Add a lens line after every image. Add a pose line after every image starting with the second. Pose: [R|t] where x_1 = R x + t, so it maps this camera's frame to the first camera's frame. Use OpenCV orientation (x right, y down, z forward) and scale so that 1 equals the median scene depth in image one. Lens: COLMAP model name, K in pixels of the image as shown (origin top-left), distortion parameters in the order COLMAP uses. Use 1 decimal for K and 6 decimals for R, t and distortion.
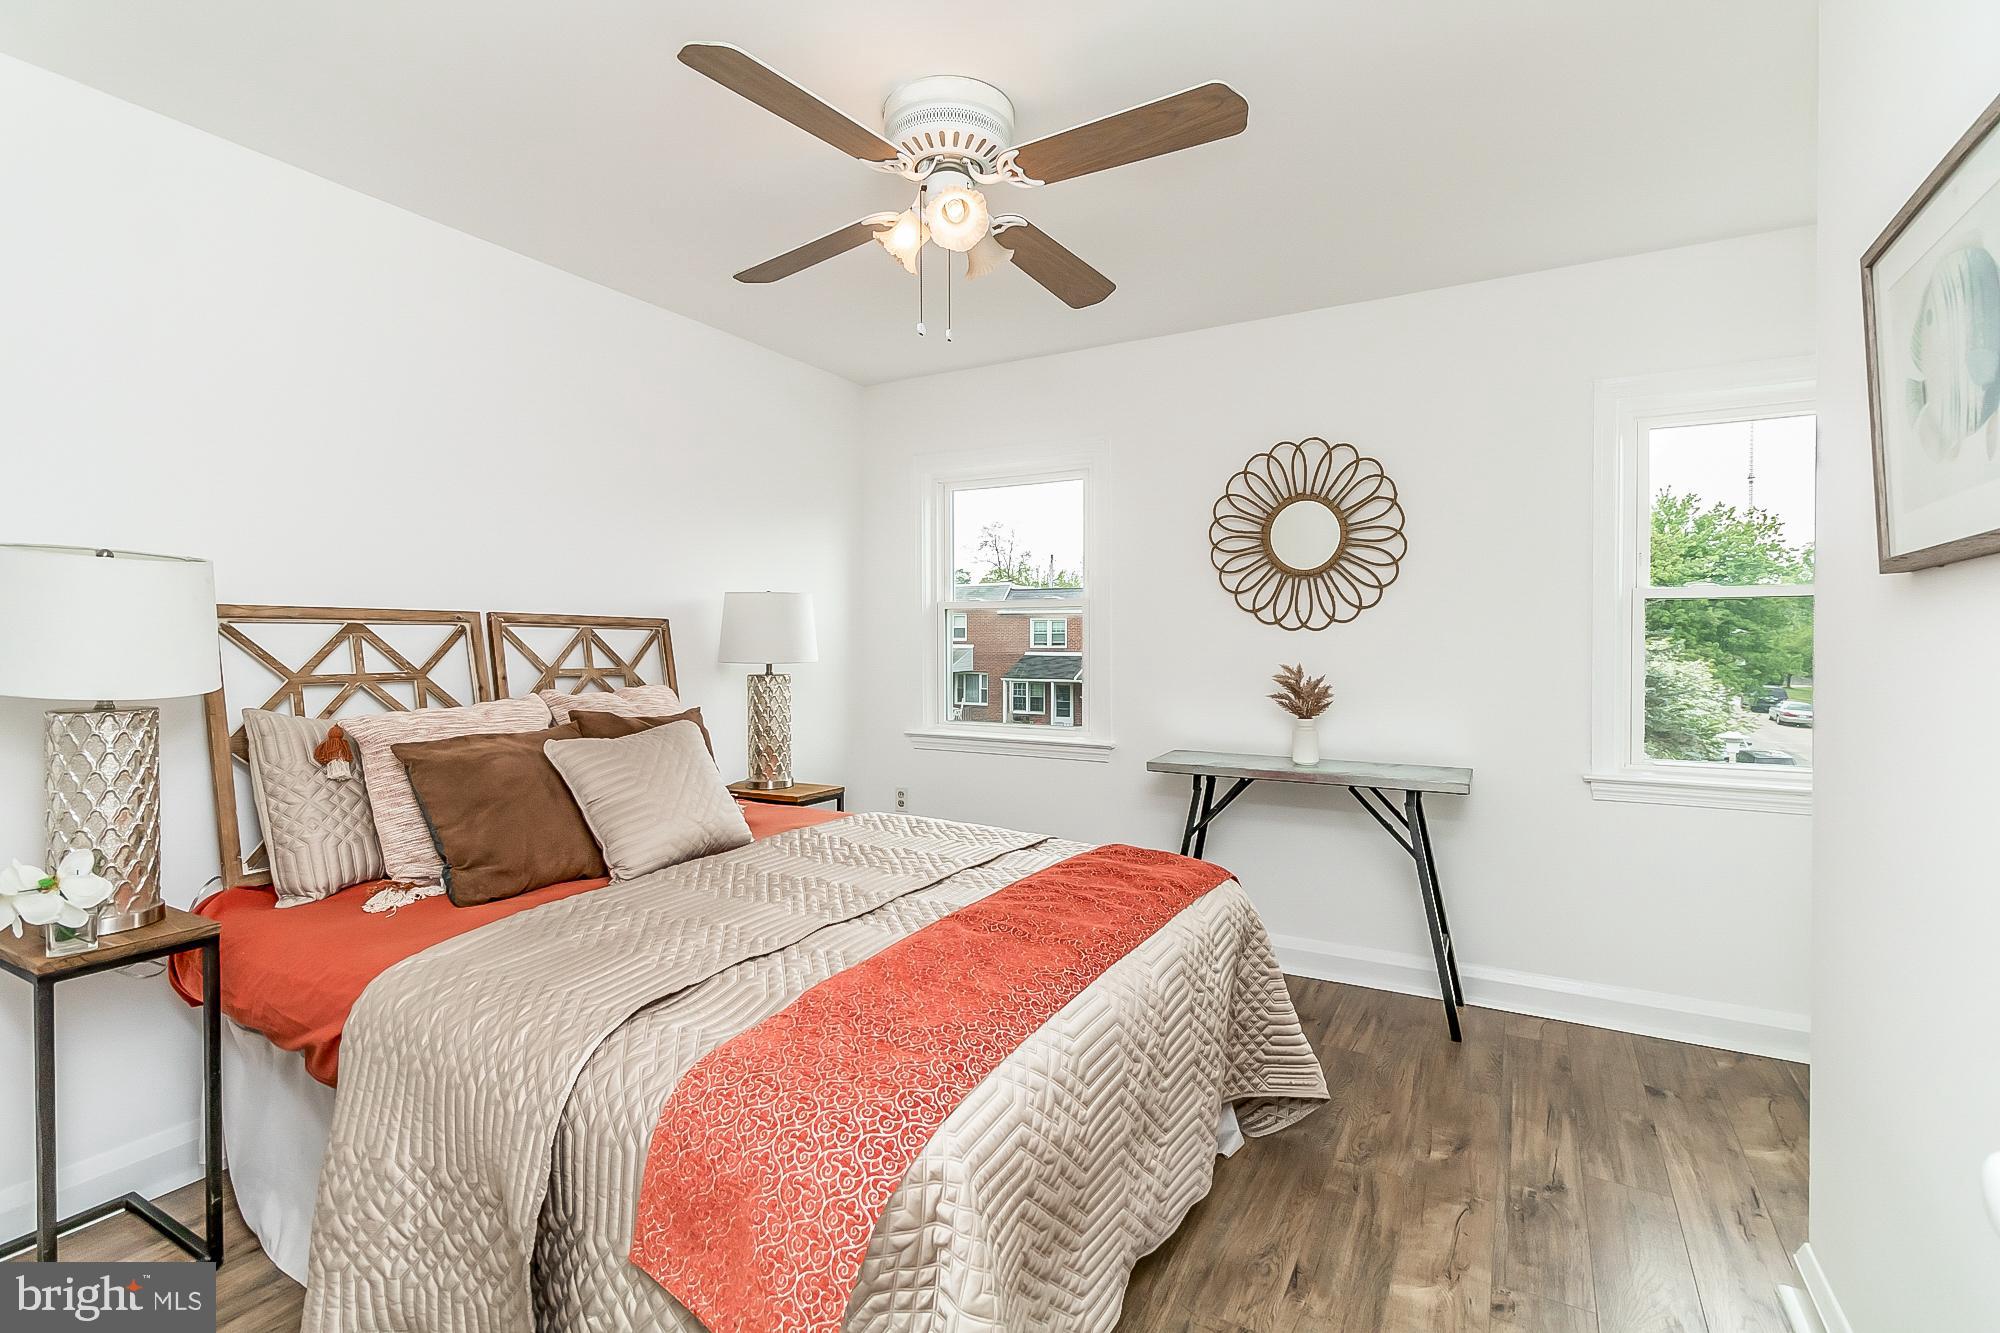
lens RADIAL K [[924.7, 0, 996.4], [0, 924.7, 647.9], [0, 0, 1]] dist [-0.000021, -0.000193]
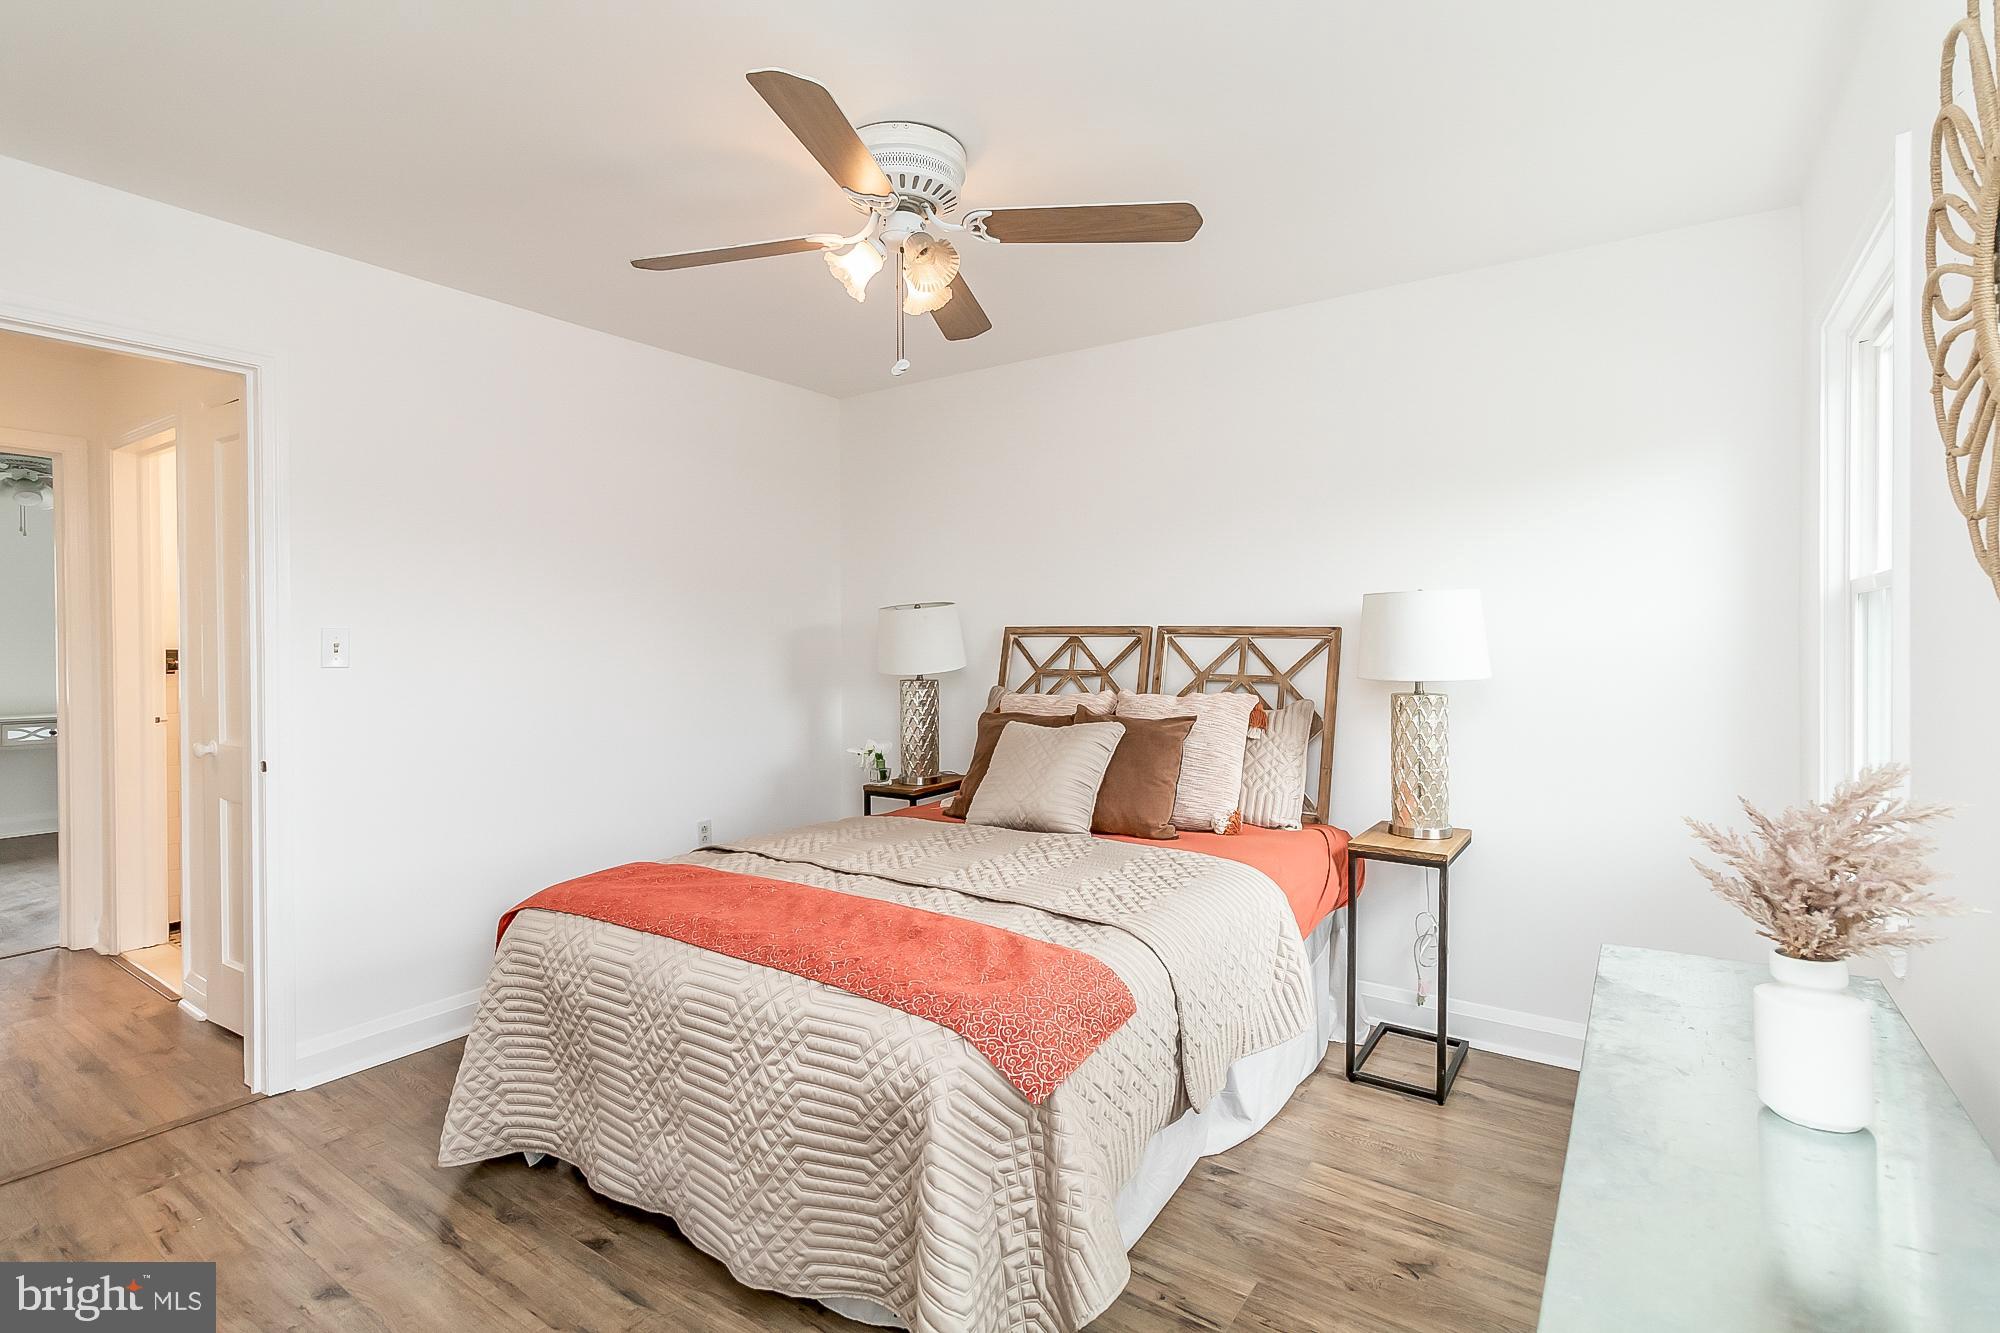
lens RADIAL K [[930.5, 0, 1007.7], [0, 930.5, 656.6], [0, 0, 1]] dist [0.001541, 0.000004]
pose [[-0.082841, 0.006605, -0.996541, 0.595501], [-0.018261, 0.999800, 0.008144, -0.002631], [0.996395, 0.018872, -0.082704, 0.715186]]
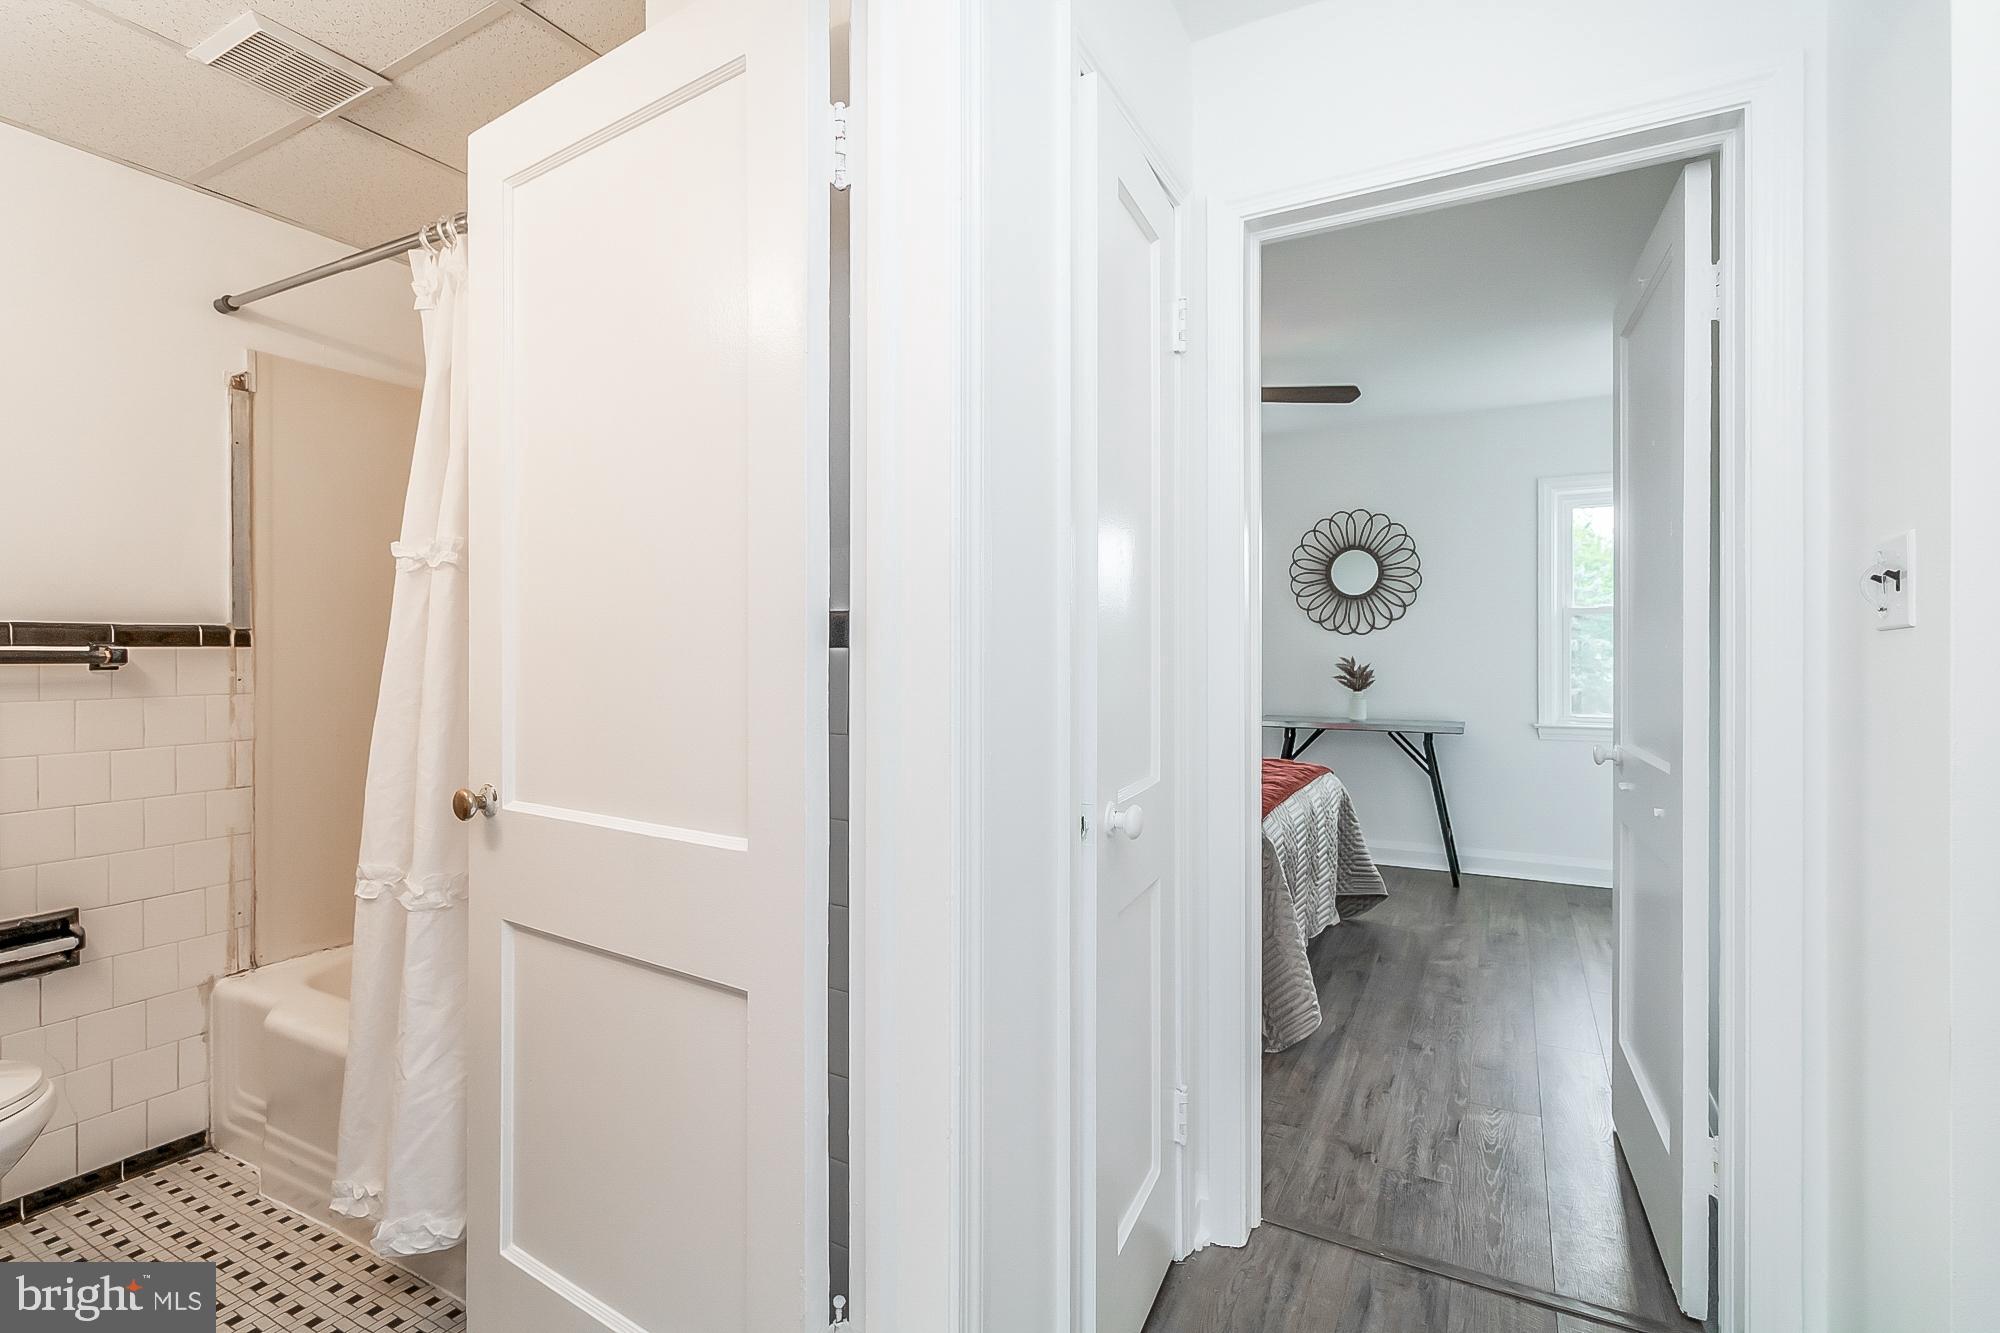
lens RADIAL K [[930.5, 0, 1007.7], [0, 930.5, 656.6], [0, 0, 1]] dist [0.001541, 0.000004]
pose [[0.999589, 0.000187, 0.028669, -0.296369], [0.000144, 0.999933, -0.011549, 0.036620], [-0.028669, 0.011549, 0.999522, -0.542230]]
